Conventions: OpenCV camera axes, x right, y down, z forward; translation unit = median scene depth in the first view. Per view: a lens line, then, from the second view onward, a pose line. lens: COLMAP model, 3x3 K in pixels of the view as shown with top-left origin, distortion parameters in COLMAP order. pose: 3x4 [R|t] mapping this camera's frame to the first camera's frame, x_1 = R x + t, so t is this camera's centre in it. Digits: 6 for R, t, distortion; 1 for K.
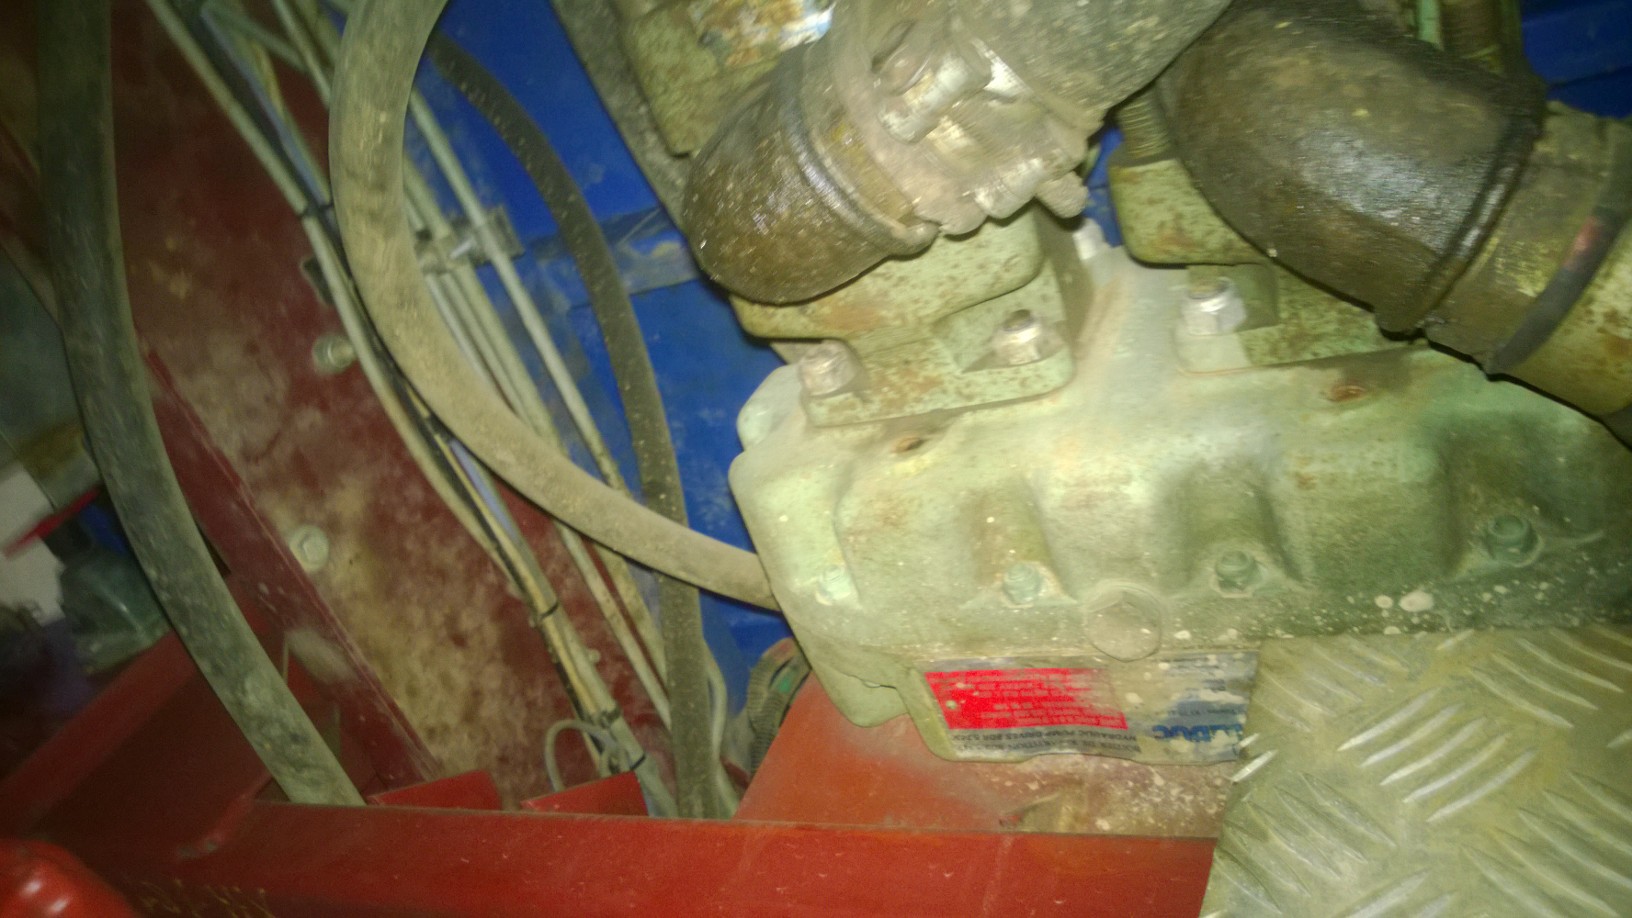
lens RADIAL K [[1284.8, 0, 818.3], [0, 1284.8, 459.0], [0, 0, 1]] dist [0.011091, -0.075501]
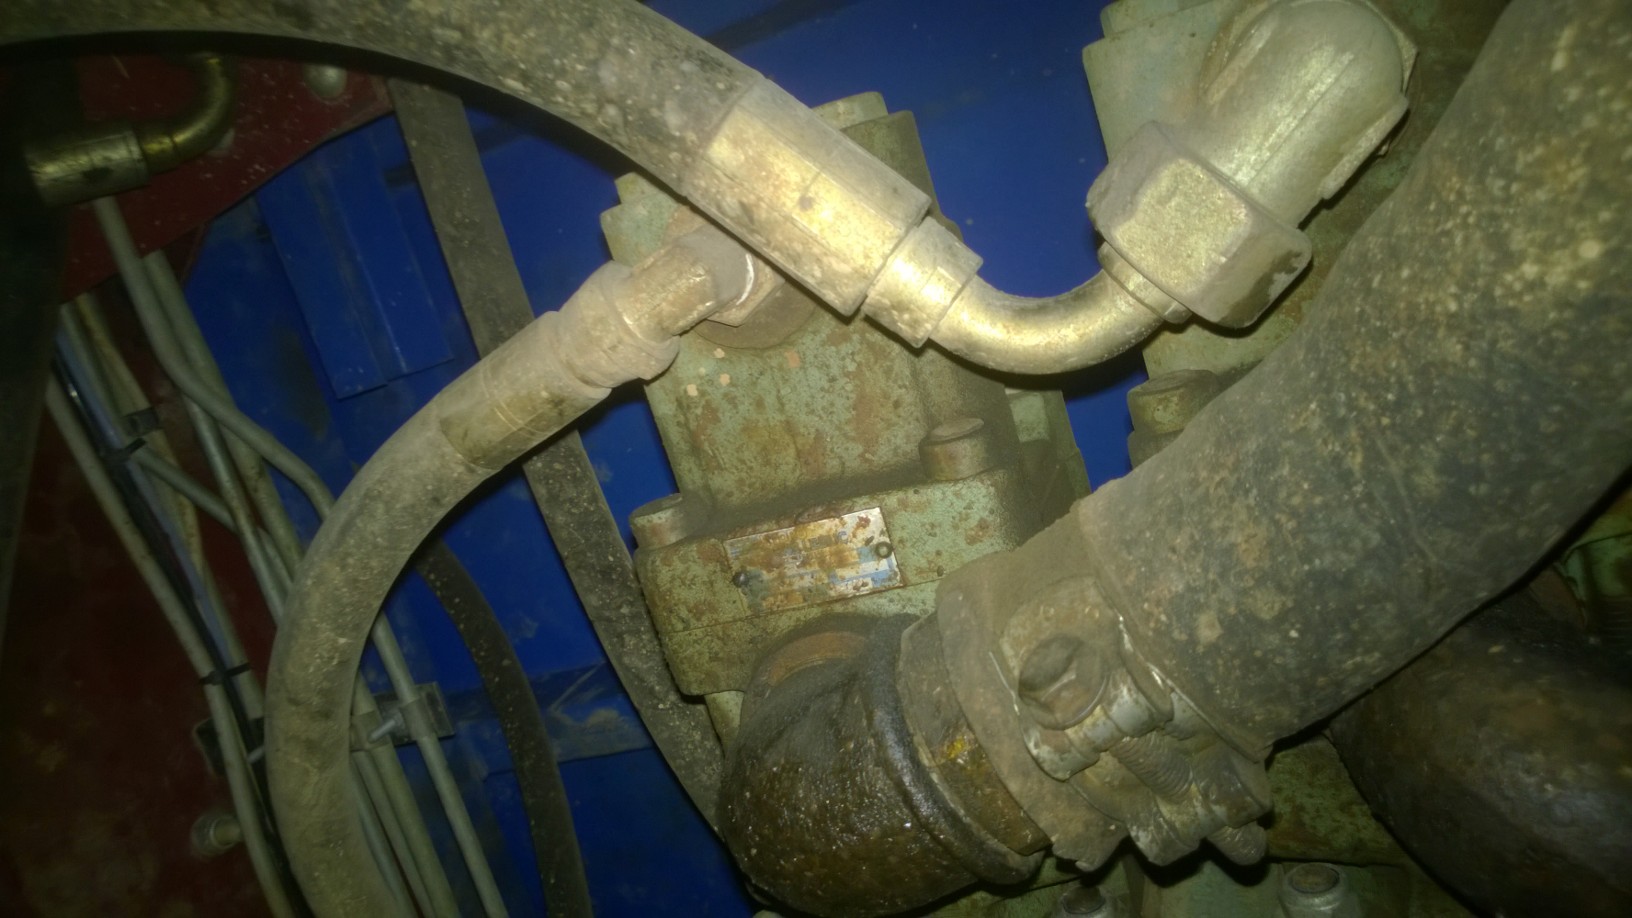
lens RADIAL K [[1284.8, 0, 822.8], [0, 1284.8, 466.8], [0, 0, 1]] dist [0.011091, -0.075501]
pose [[0.996055, 0.040402, 0.079008, -0.096117], [-0.014119, 0.951155, -0.308390, -0.120230], [-0.087608, 0.306058, 0.947973, 0.132416]]
